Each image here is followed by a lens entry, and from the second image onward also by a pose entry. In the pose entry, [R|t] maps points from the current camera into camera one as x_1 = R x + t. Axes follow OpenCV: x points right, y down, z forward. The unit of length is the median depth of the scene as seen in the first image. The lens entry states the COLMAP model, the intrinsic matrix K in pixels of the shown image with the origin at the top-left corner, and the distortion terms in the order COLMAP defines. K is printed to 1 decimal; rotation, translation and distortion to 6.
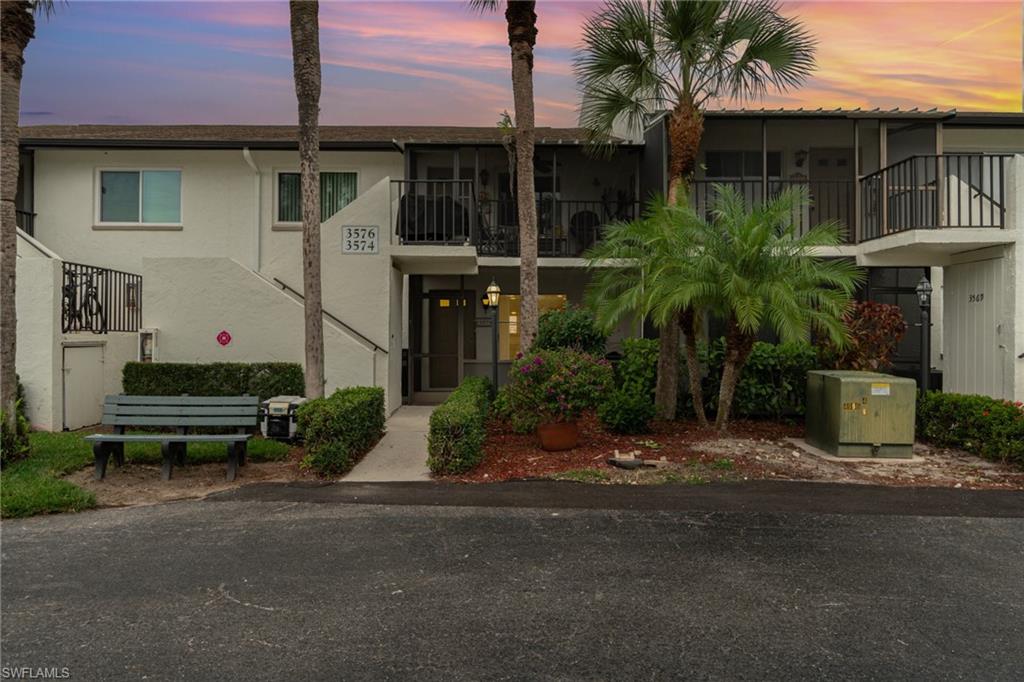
lens RADIAL K [[723.8, 0, 515.7], [0, 723.8, 334.0], [0, 0, 1]] dist [-0.004642, 0.003102]
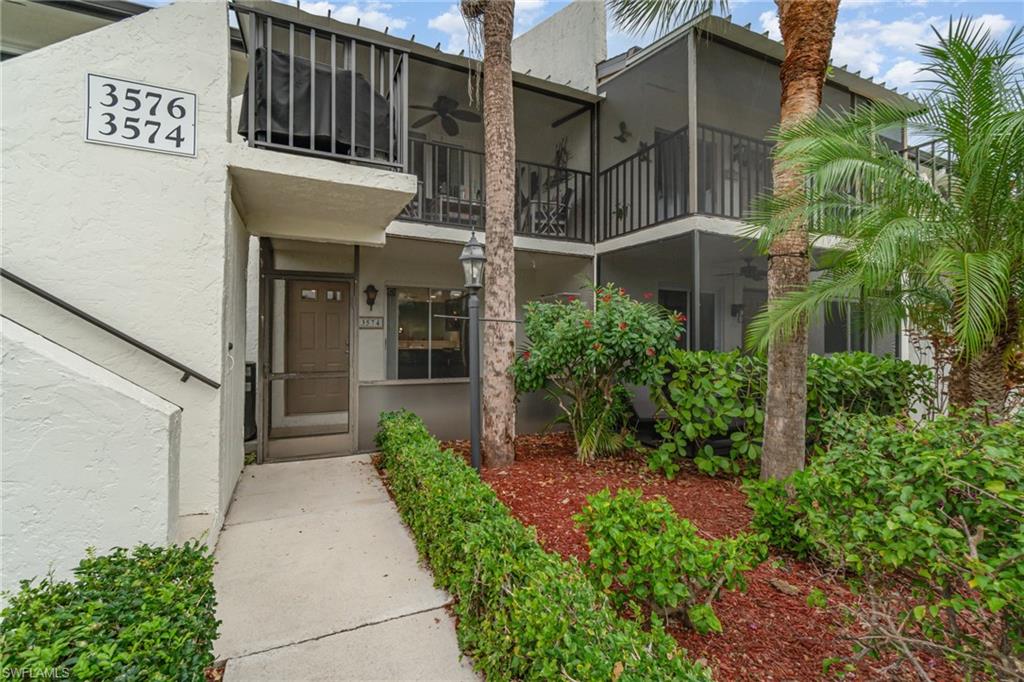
lens RADIAL K [[443.8, 0, 512.0], [0, 443.8, 334.3], [0, 0, 1]] dist [-0.010630, 0.003238]
pose [[0.908821, 0.006217, 0.417140, -0.144593], [-0.005942, 0.999980, -0.001957, -0.006458], [-0.417144, -0.000700, 0.908840, 0.774203]]
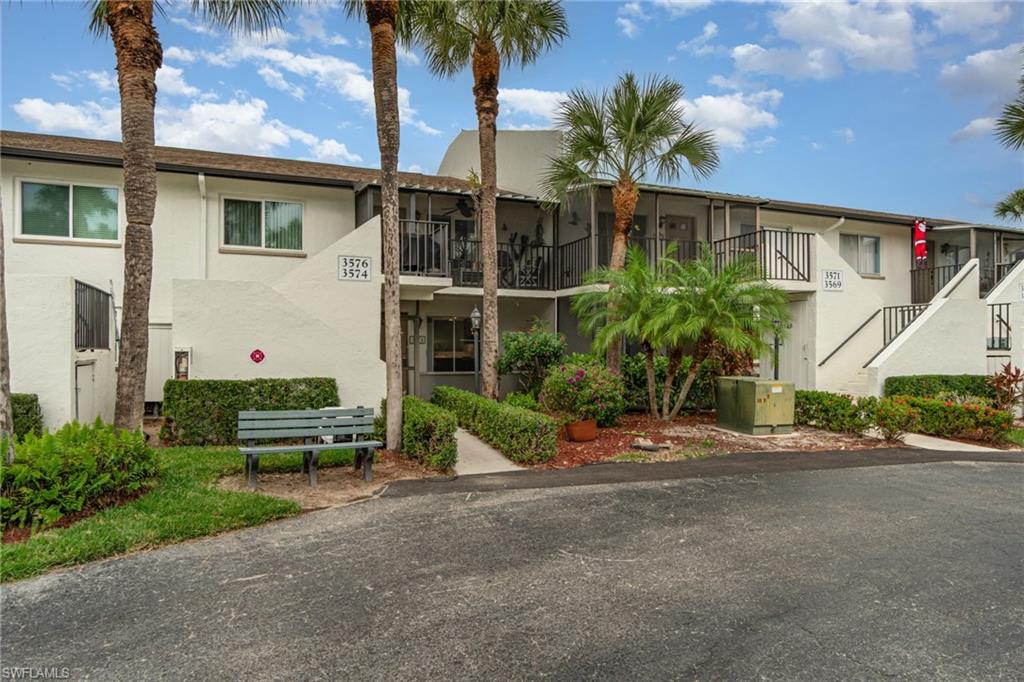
lens RADIAL K [[622.8, 0, 514.0], [0, 622.8, 343.8], [0, 0, 1]] dist [-0.006342, -0.000132]
pose [[0.934633, 0.001470, 0.355610, -0.374419], [0.000120, 0.999990, -0.004450, -0.008197], [-0.355613, 0.004202, 0.934624, -0.005289]]
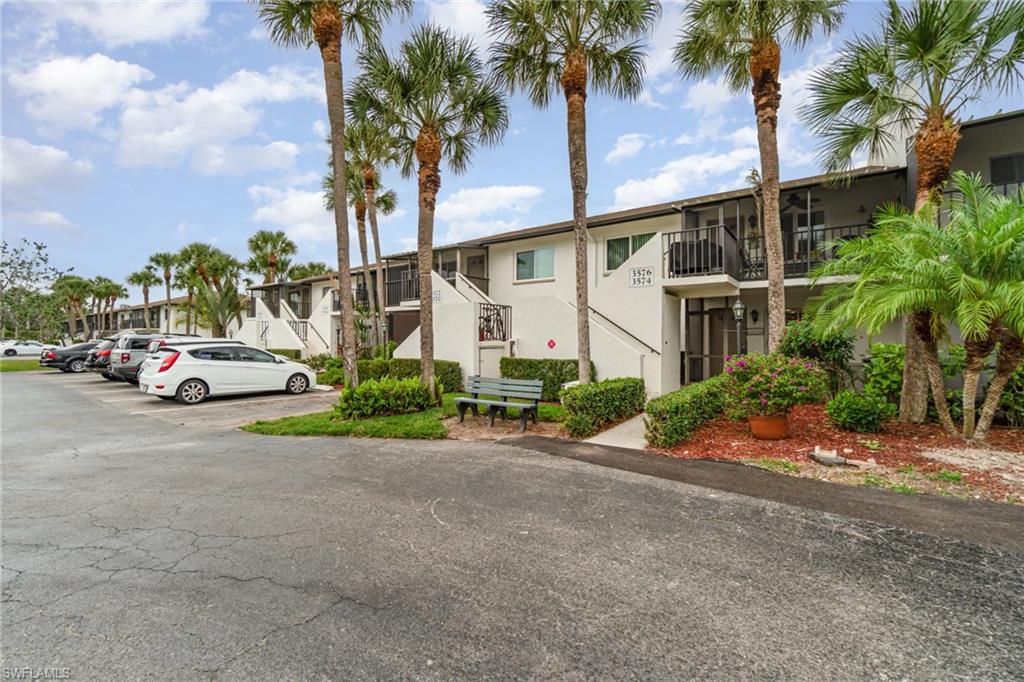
lens RADIAL K [[443.8, 0, 505.4], [0, 443.8, 337.4], [0, 0, 1]] dist [-0.010630, 0.003238]
pose [[0.790714, -0.008414, -0.612128, 0.134240], [0.004658, 0.999959, -0.007727, -0.001923], [0.612168, 0.003259, 0.790721, 0.132331]]
